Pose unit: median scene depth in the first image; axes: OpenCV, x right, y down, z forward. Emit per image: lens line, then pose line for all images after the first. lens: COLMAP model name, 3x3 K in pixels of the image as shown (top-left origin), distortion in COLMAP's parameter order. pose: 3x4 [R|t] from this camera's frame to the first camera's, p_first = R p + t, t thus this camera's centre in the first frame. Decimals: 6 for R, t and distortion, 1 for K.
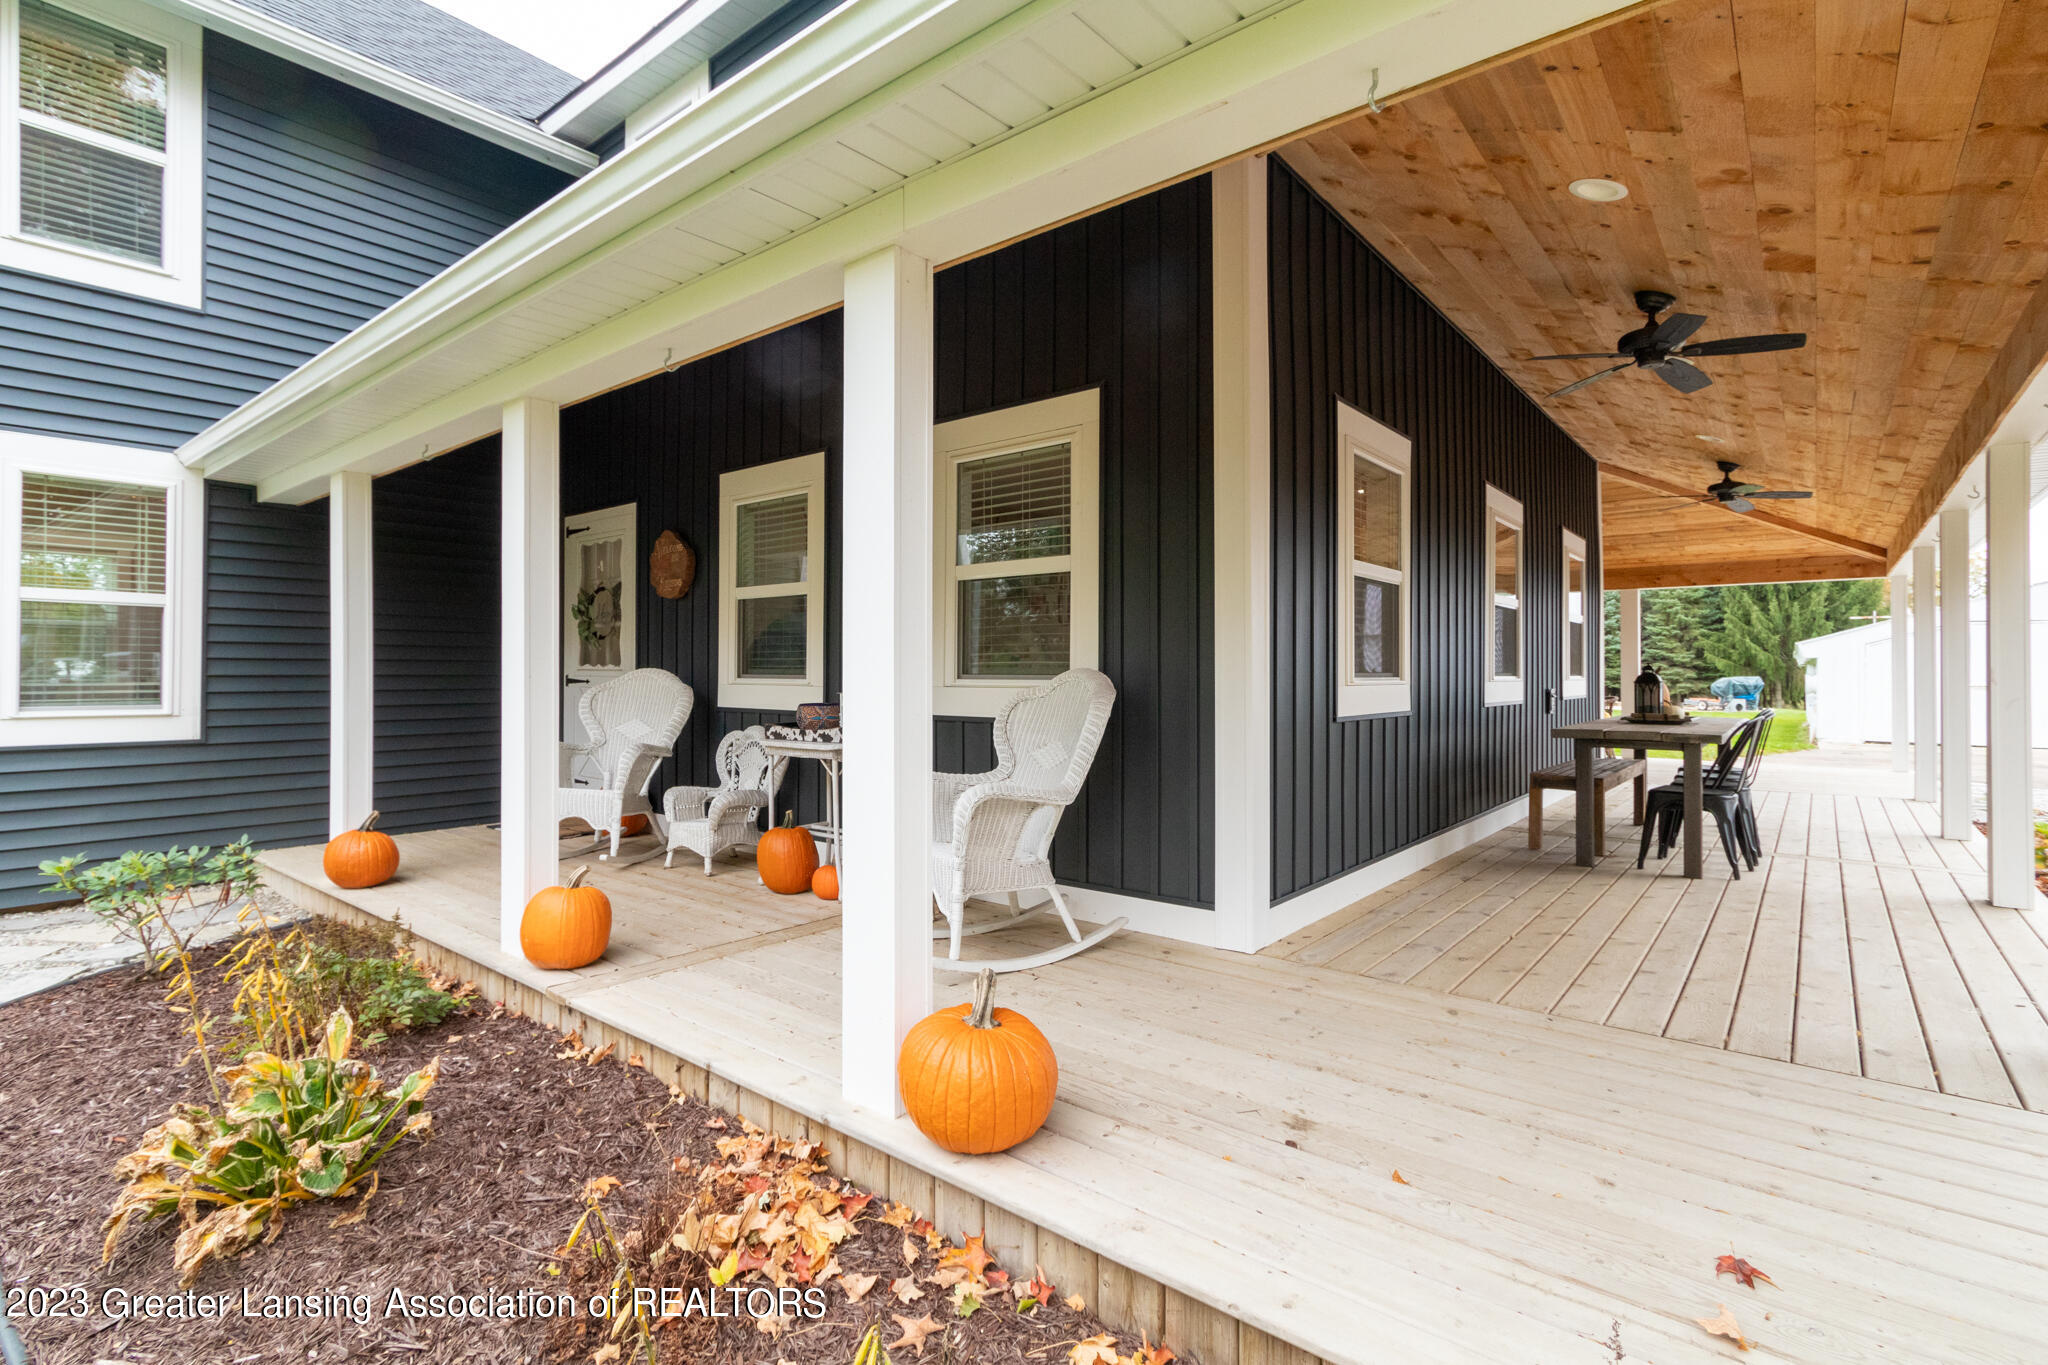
lens RADIAL K [[964.5, 0, 1047.0], [0, 964.5, 660.7], [0, 0, 1]] dist [-0.002081, -0.000947]
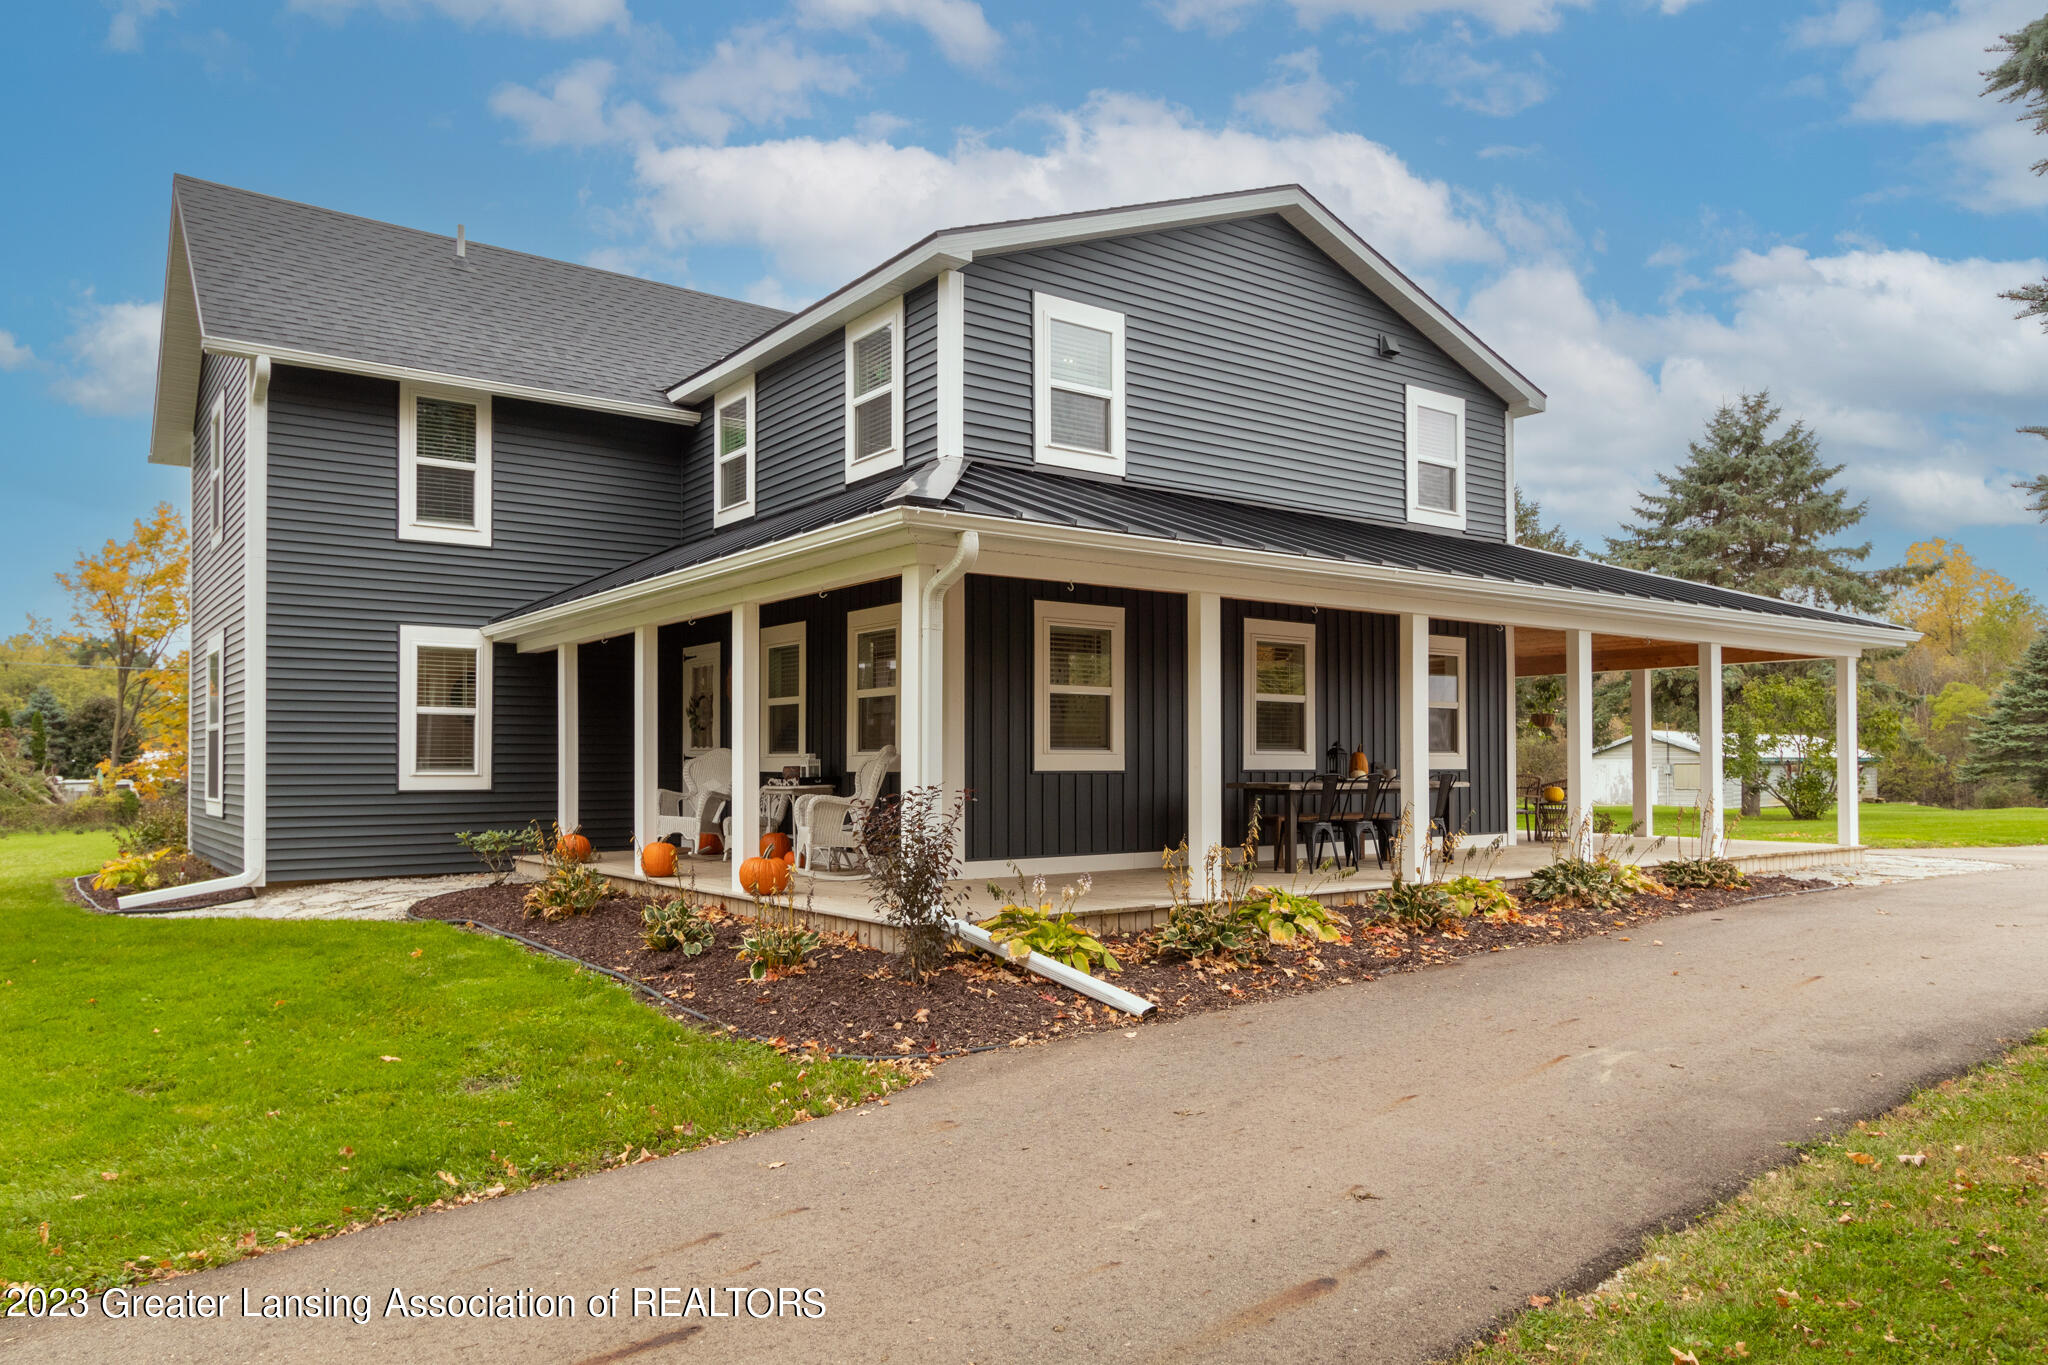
lens RADIAL K [[1360.7, 0, 976.4], [0, 1360.7, 730.8], [0, 0, 1]] dist [-0.012123, -0.000335]
pose [[0.955540, -0.009844, -0.294698, 0.732274], [0.005815, 0.999877, -0.014547, 0.015548], [0.294805, 0.012187, 0.955480, -1.161103]]
